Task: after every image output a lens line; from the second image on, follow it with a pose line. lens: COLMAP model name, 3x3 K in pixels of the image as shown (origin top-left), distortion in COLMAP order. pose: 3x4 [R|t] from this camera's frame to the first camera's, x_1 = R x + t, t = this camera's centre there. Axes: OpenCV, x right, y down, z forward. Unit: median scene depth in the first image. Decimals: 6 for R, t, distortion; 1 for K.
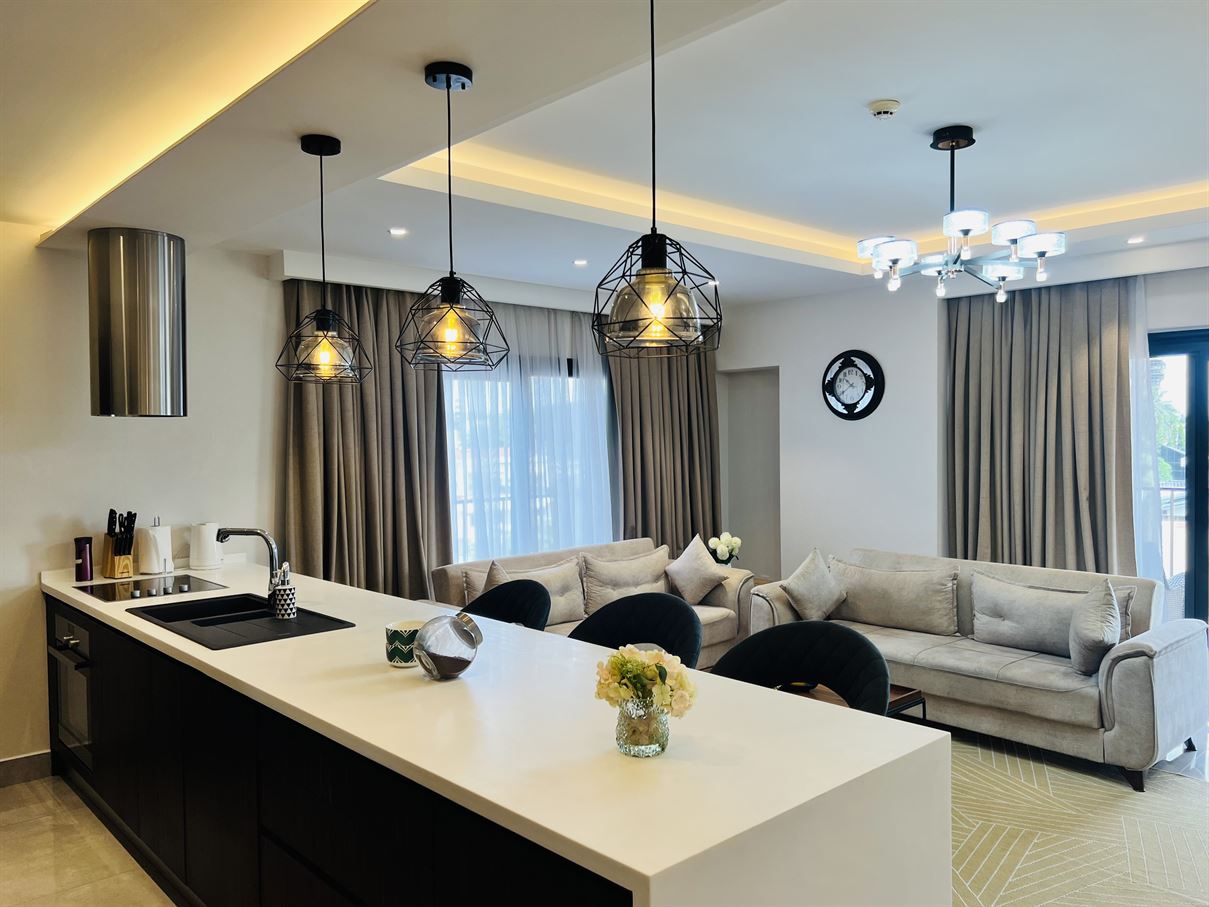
lens RADIAL K [[913.8, 0, 611.0], [0, 913.8, 453.2], [0, 0, 1]] dist [0.061176, -0.042494]
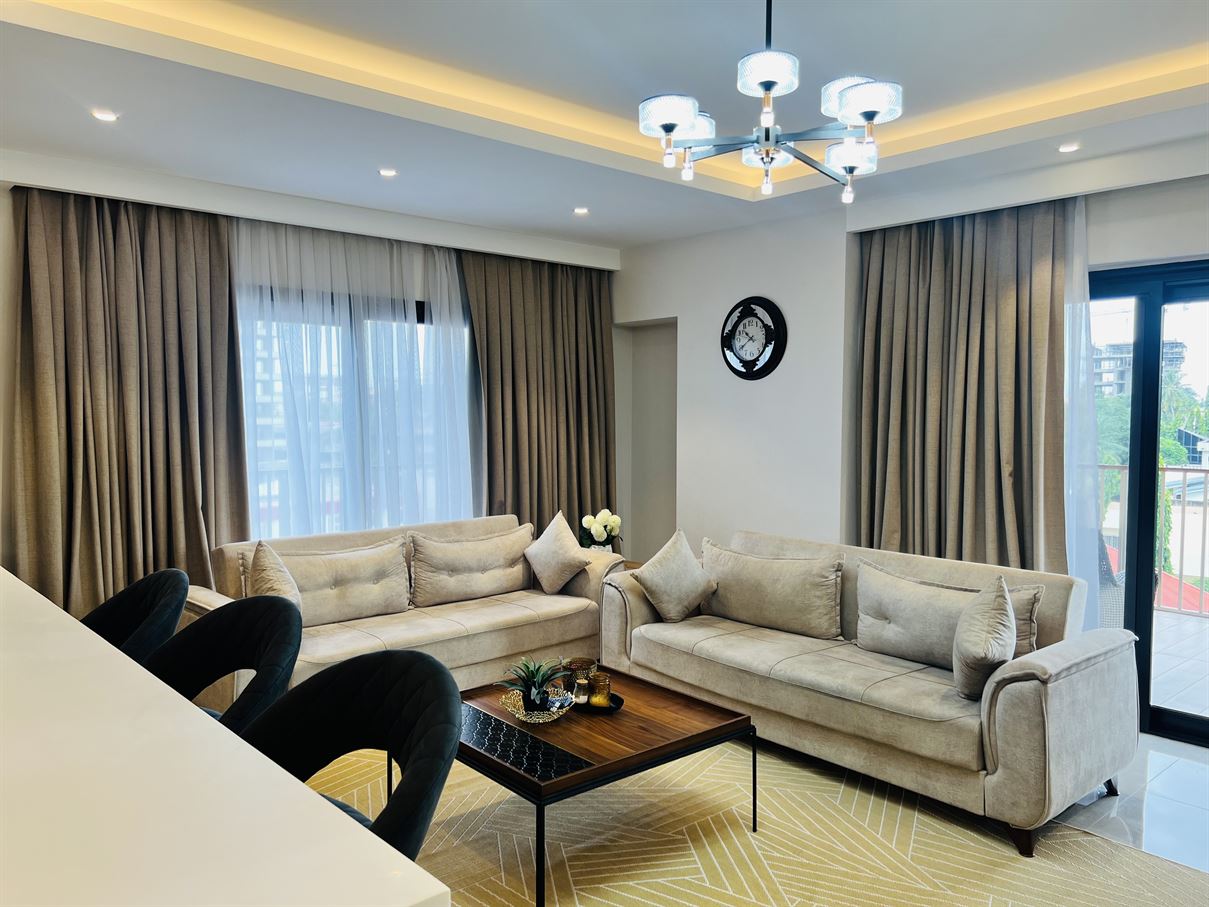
lens RADIAL K [[913.8, 0, 603.9], [0, 913.8, 452.7], [0, 0, 1]] dist [0.061176, -0.042494]
pose [[0.999697, 0.014786, -0.019685, 0.167833], [-0.014285, 0.999577, 0.025321, 0.014009], [0.020051, -0.025032, 0.999486, 0.174921]]
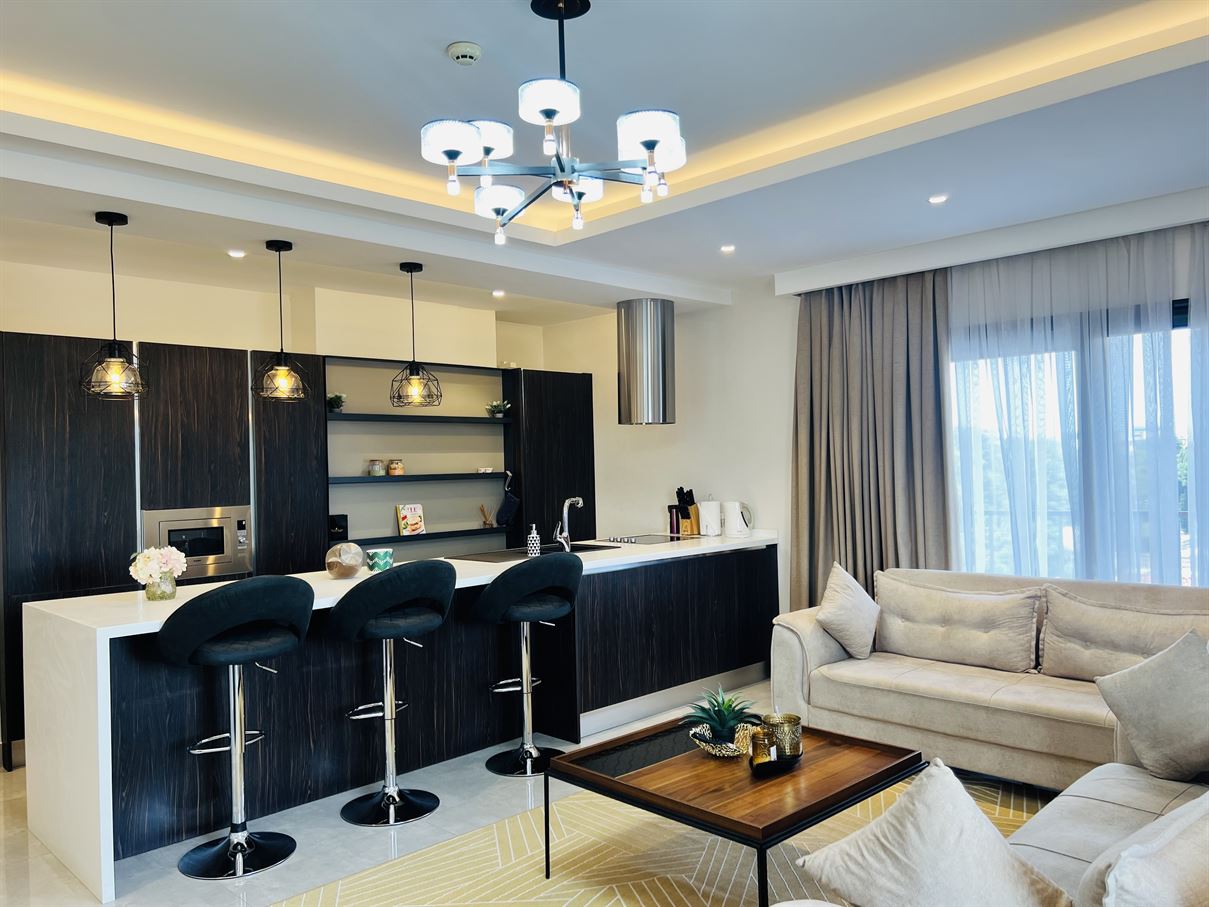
lens RADIAL K [[913.8, 0, 614.4], [0, 913.8, 453.8], [0, 0, 1]] dist [0.061176, -0.042494]
pose [[0.042602, 0.000137, -0.999092, 0.706066], [0.002121, 0.999998, 0.000227, 0.006467], [0.999090, -0.002129, 0.042602, 0.658515]]
